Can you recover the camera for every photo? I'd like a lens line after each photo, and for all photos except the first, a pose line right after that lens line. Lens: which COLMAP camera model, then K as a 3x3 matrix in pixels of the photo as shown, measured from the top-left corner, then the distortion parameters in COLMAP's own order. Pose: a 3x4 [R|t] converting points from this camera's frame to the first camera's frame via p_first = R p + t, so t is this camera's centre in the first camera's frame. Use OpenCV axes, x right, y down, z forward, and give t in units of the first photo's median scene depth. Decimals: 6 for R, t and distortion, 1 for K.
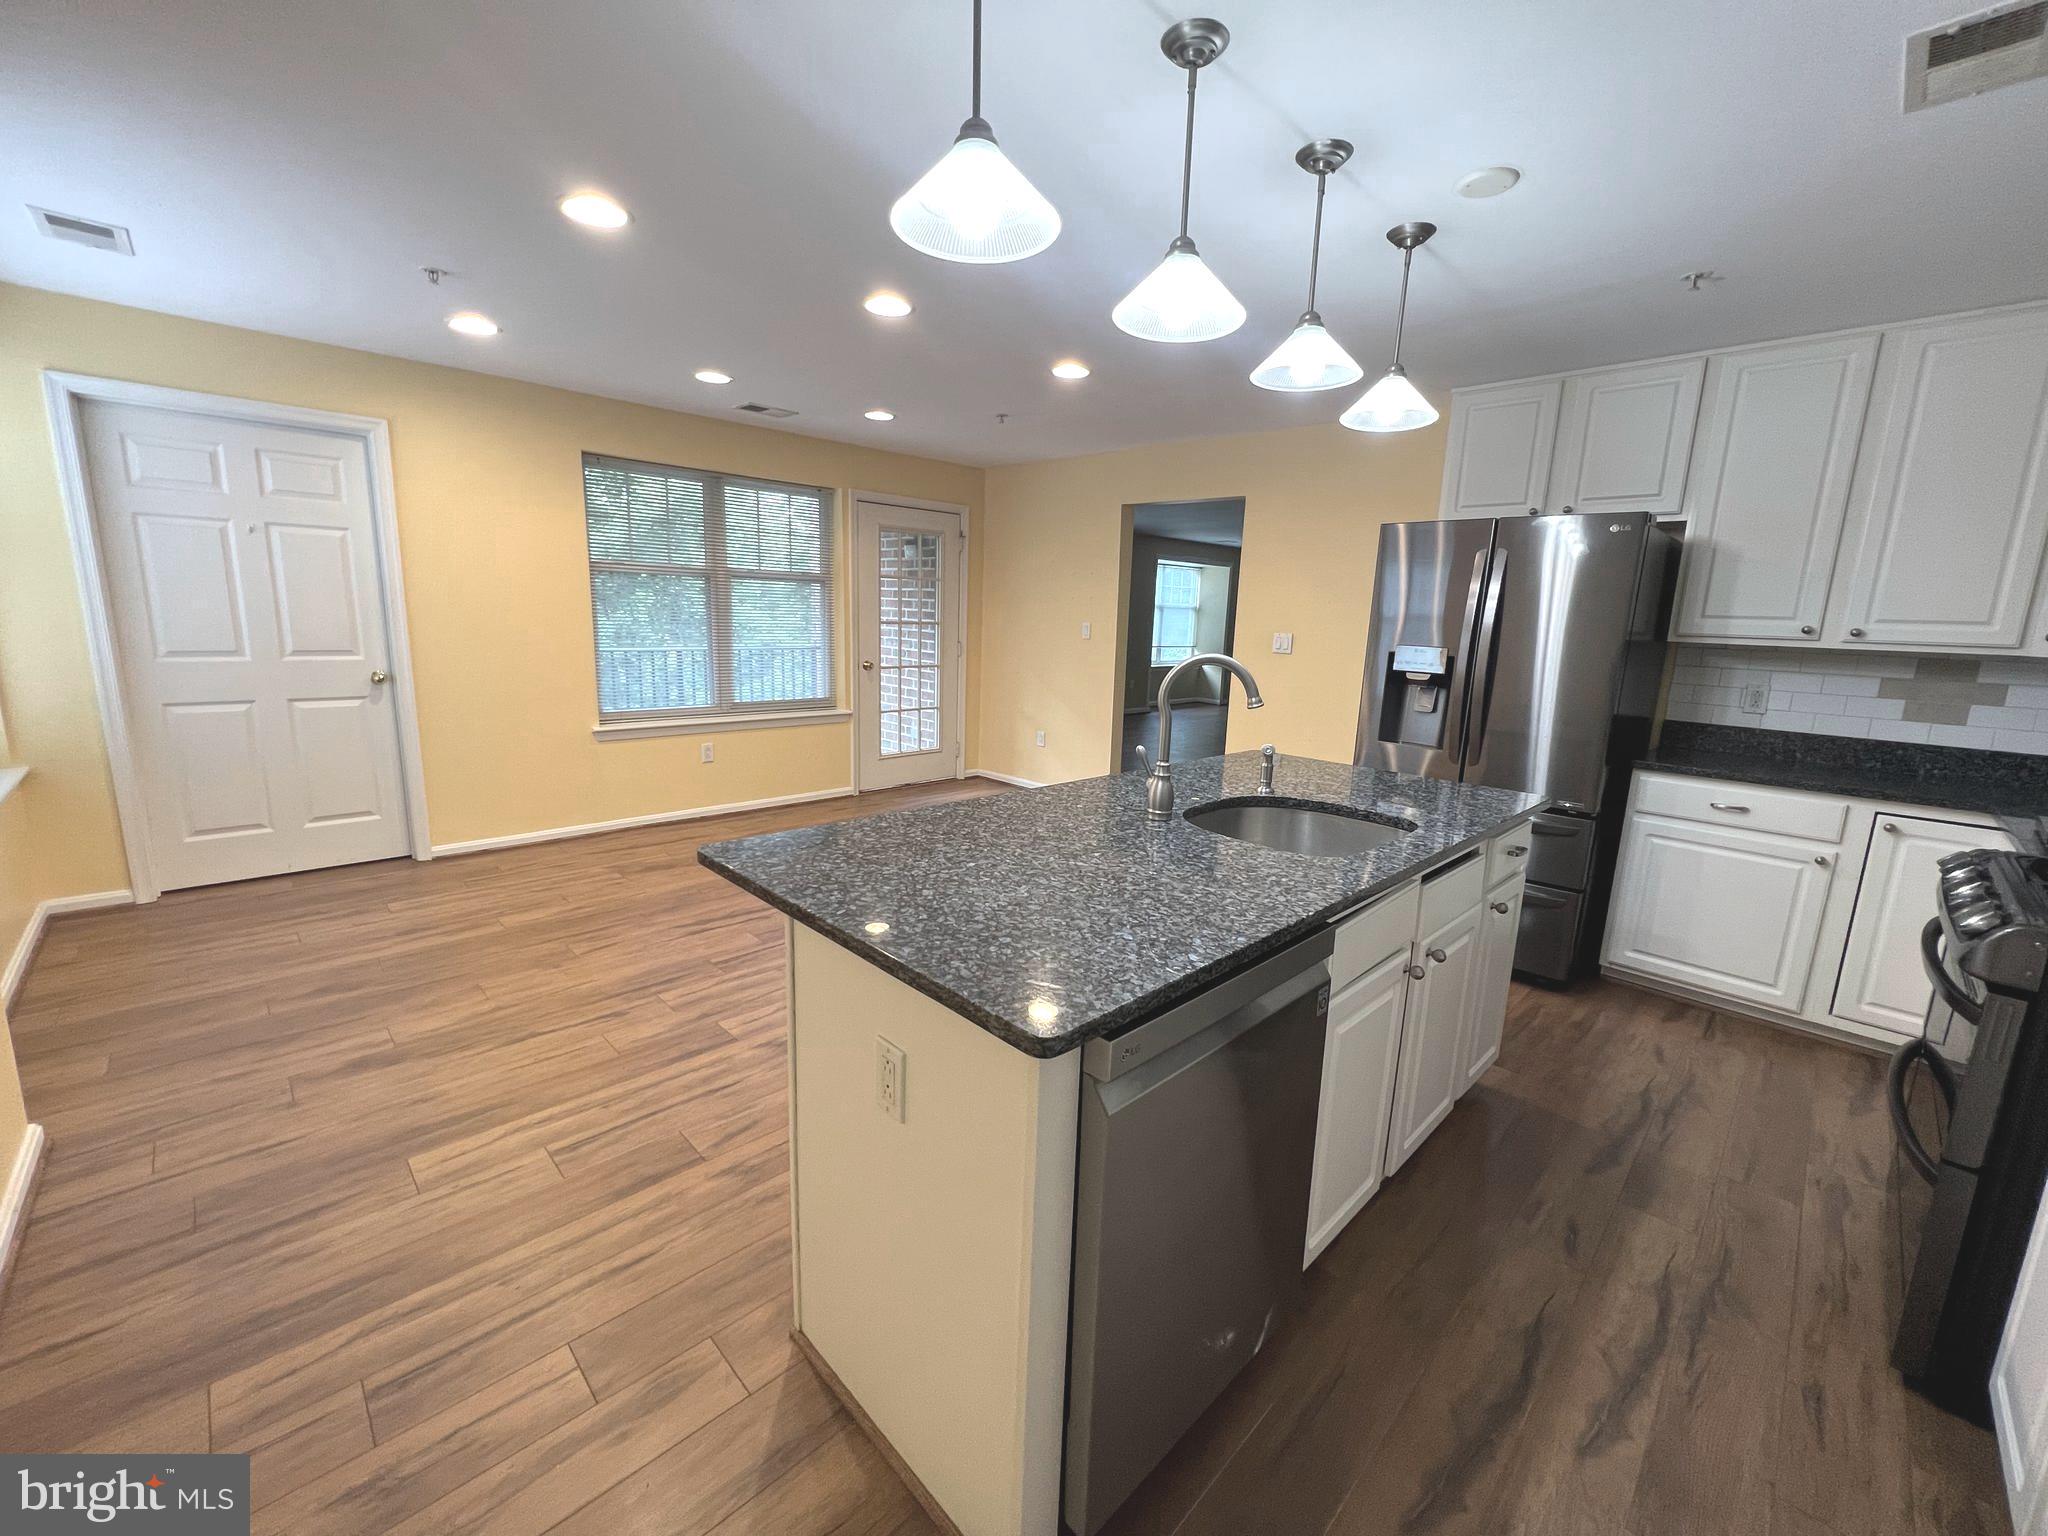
lens RADIAL K [[815.5, 0, 1020.0], [0, 815.5, 761.5], [0, 0, 1]] dist [-0.001598, 0.000417]
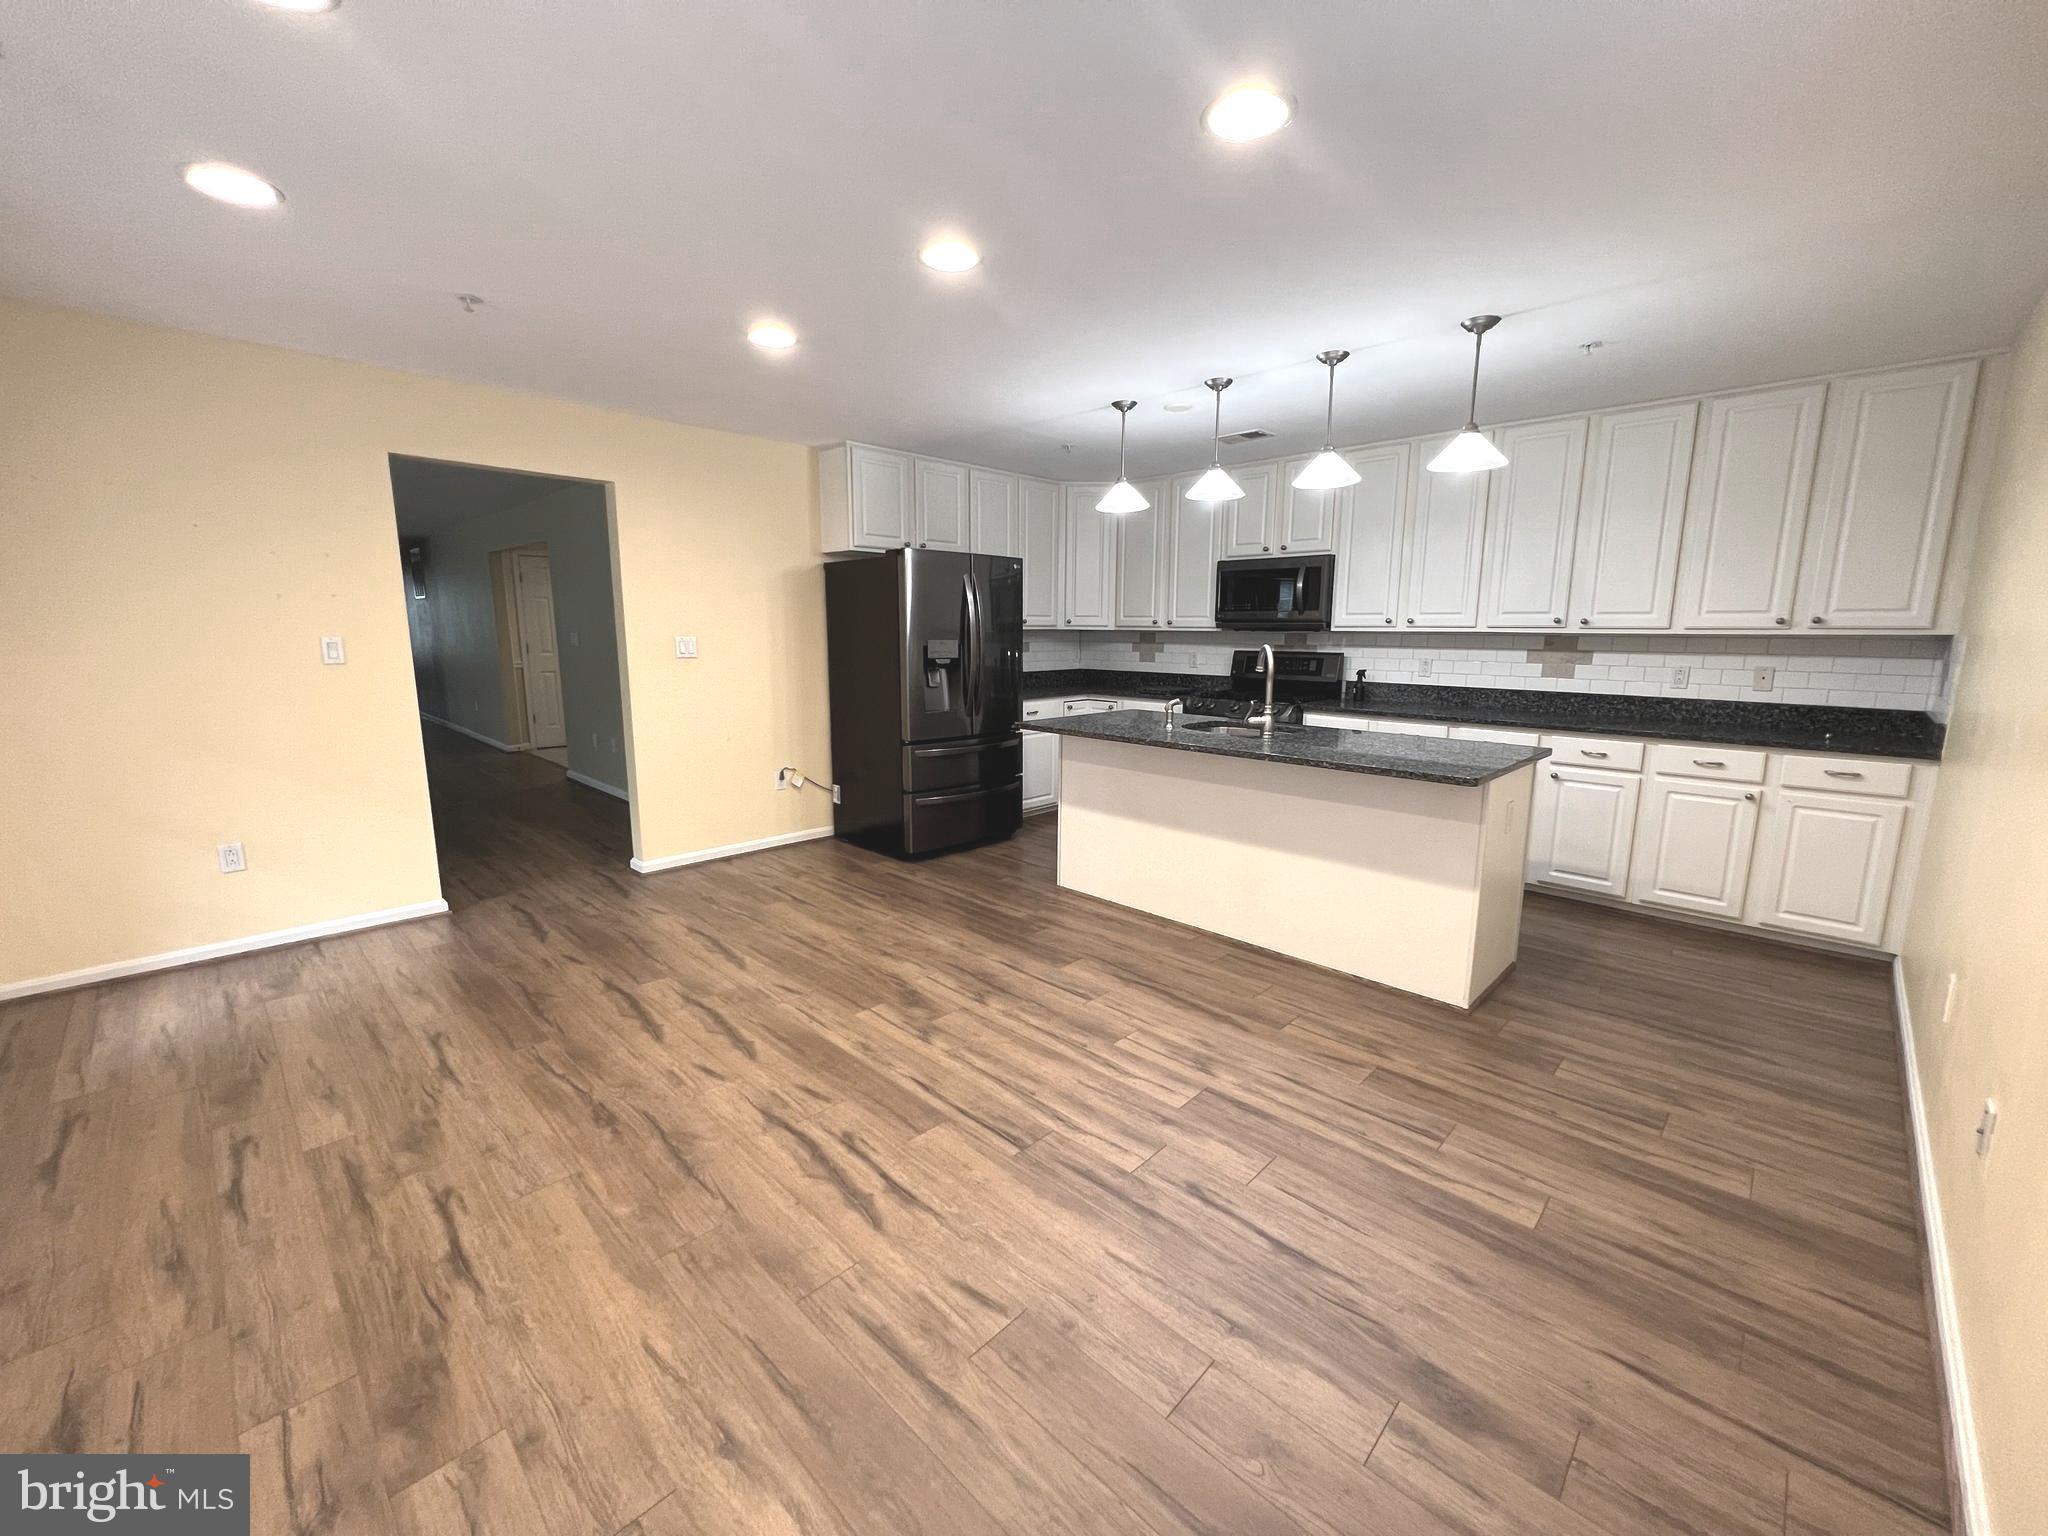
lens RADIAL K [[817.0, 0, 1023.1], [0, 817.0, 766.3], [0, 0, 1]] dist [-0.001034, -0.000115]
pose [[-0.021428, -0.203292, 0.978884, -1.278317], [0.175331, 0.963170, 0.203867, -0.264682], [-0.984276, 0.175997, 0.015004, 1.210426]]
